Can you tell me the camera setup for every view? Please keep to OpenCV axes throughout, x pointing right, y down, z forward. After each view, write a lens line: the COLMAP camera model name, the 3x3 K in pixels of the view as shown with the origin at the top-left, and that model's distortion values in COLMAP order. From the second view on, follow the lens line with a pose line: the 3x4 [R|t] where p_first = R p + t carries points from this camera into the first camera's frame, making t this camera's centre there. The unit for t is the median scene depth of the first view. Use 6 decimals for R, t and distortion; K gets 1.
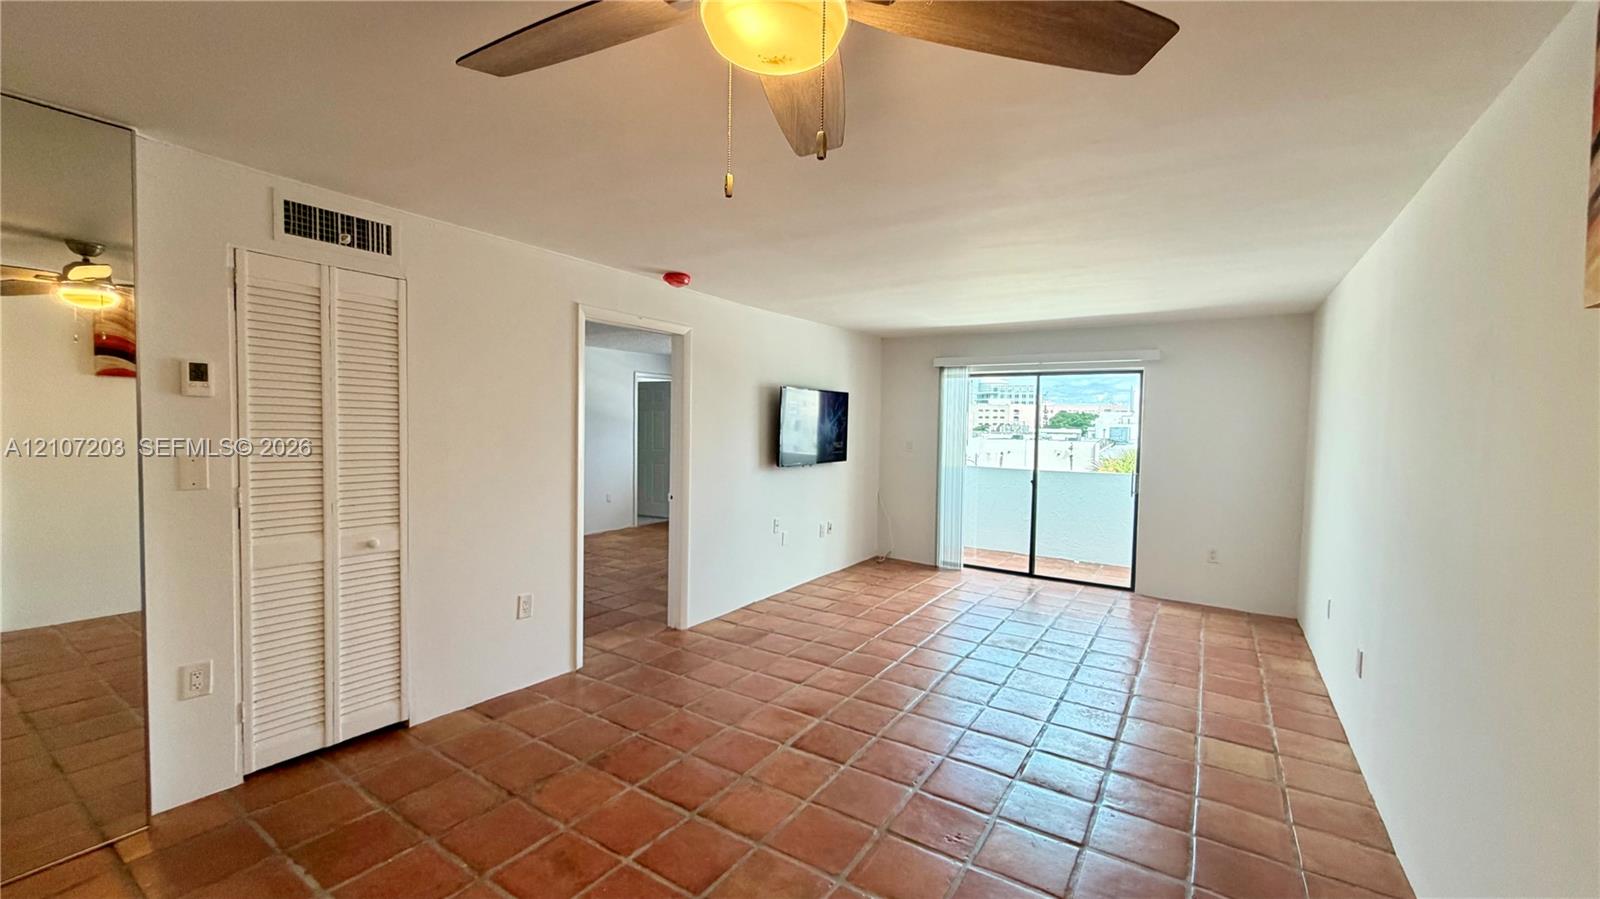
lens RADIAL K [[639.7, 0, 796.4], [0, 639.7, 449.6], [0, 0, 1]] dist [-0.002176, 0.000039]
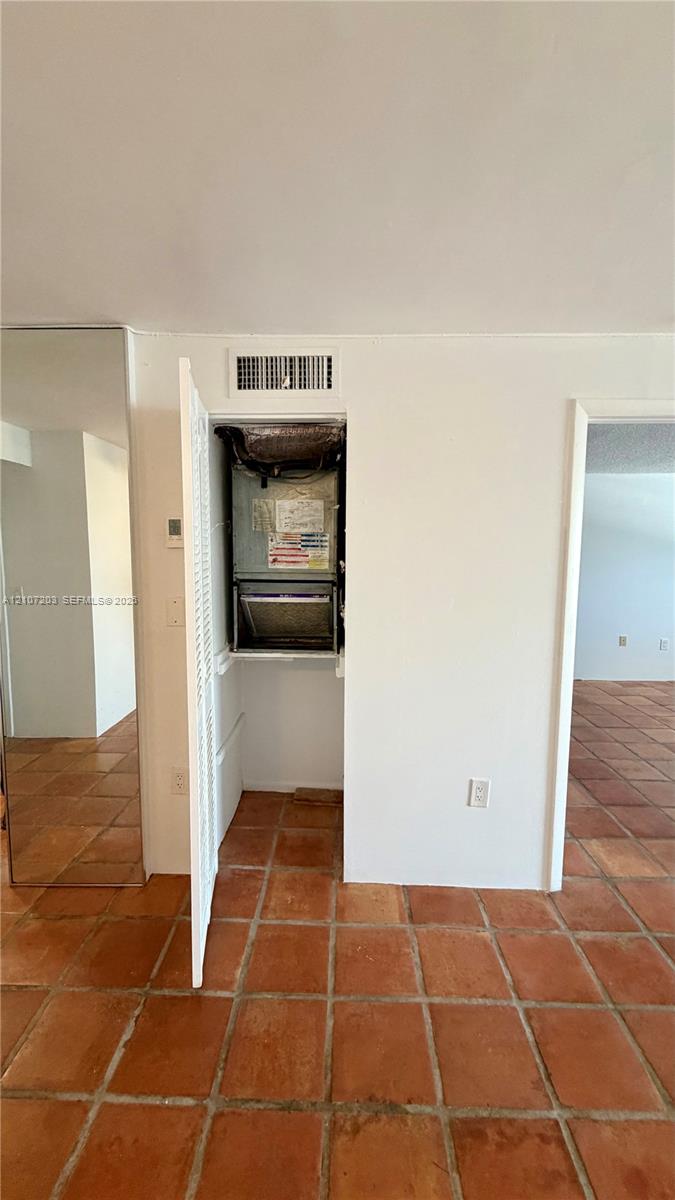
lens RADIAL K [[470.4, 0, 336.0], [0, 470.4, 596.6], [0, 0, 1]] dist [-0.007303, 0.000059]
pose [[0.525991, 0.066703, -0.847870, -0.025615], [-0.029905, 0.997754, 0.059942, -0.034621], [0.849964, -0.006173, 0.526805, 0.497864]]
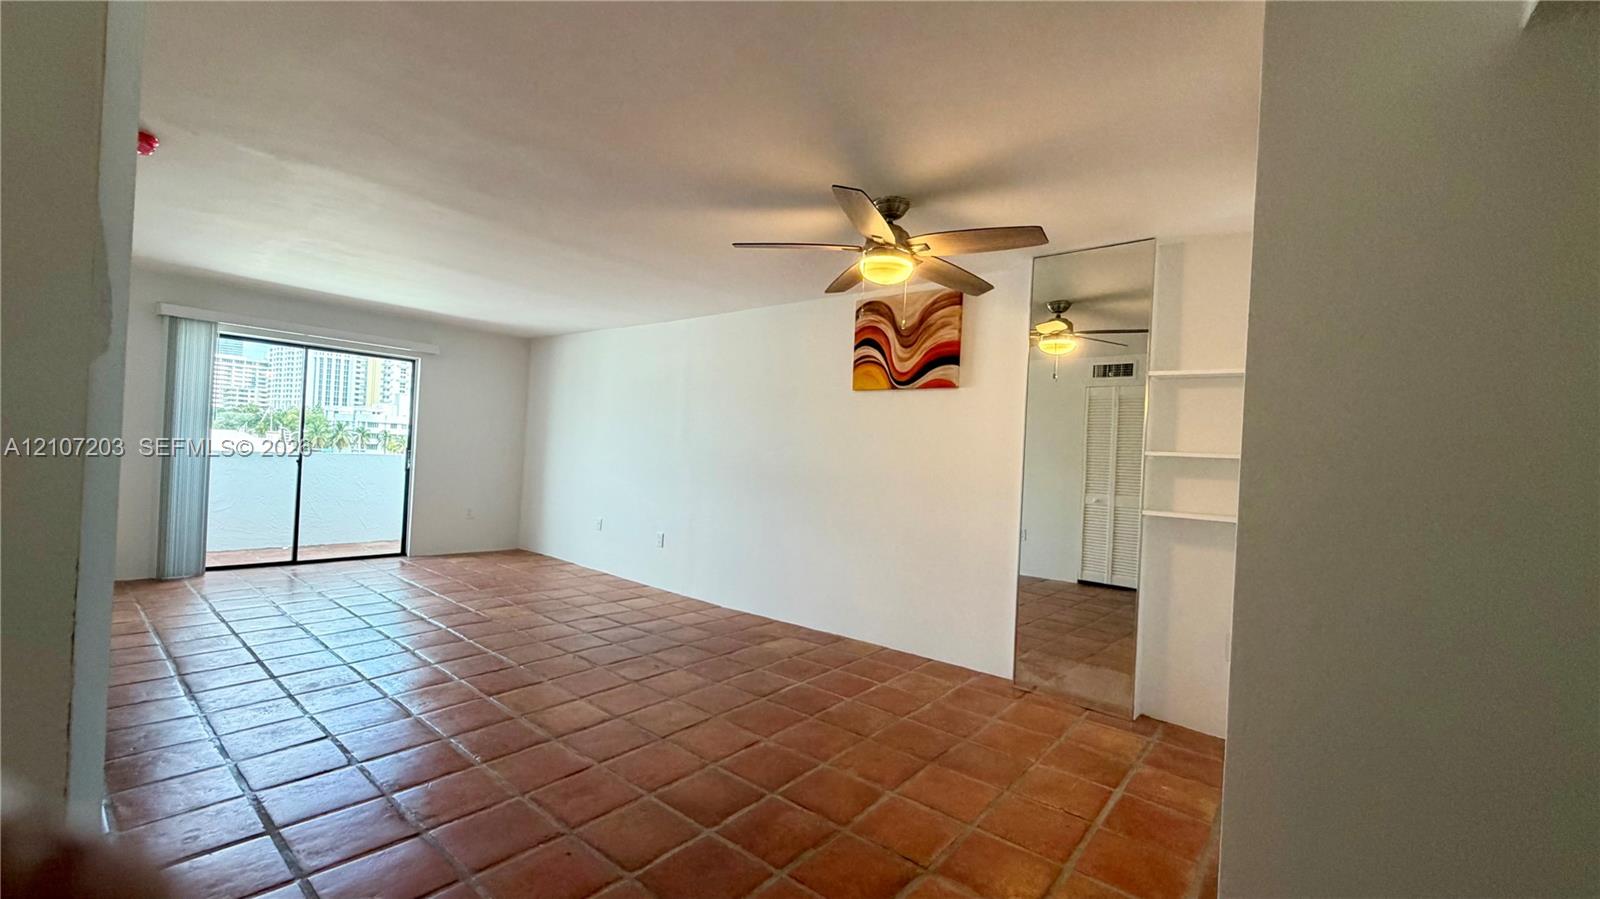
lens RADIAL K [[637.5, 0, 796.9], [0, 637.5, 450.9], [0, 0, 1]] dist [-0.000212, -0.000149]
pose [[0.114267, -0.011703, 0.993381, -0.803089], [-0.008259, 0.999885, 0.012729, 0.028517], [-0.993416, -0.009659, 0.114158, 0.297246]]
